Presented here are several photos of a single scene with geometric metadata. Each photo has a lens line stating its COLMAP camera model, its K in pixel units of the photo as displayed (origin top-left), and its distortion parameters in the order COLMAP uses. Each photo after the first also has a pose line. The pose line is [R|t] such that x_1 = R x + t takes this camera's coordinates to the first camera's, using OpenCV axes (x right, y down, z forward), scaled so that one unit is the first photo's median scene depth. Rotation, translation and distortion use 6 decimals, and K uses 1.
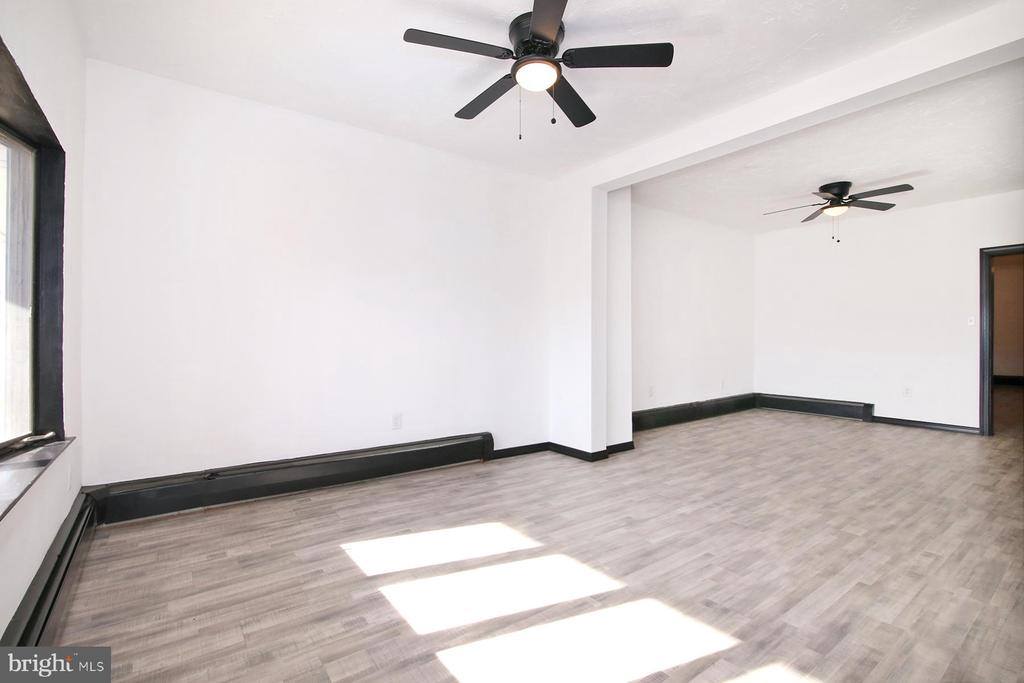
lens RADIAL K [[462.9, 0, 512.0], [0, 462.9, 341.5], [0, 0, 1]] dist [-0.010948, -0.000059]
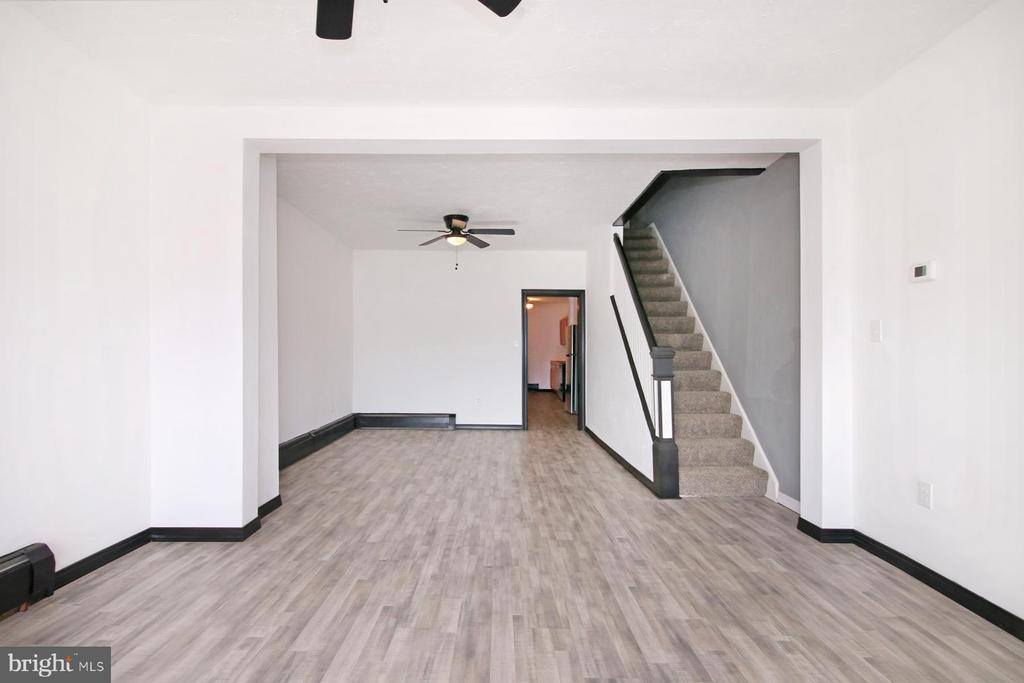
lens RADIAL K [[482.8, 0, 486.5], [0, 482.8, 344.5], [0, 0, 1]] dist [0.013070, 0.000026]
pose [[0.614276, 0.019710, 0.788845, -0.233538], [0.002702, 0.999630, -0.027081, -0.008000], [-0.789087, 0.018767, 0.613995, 0.369962]]
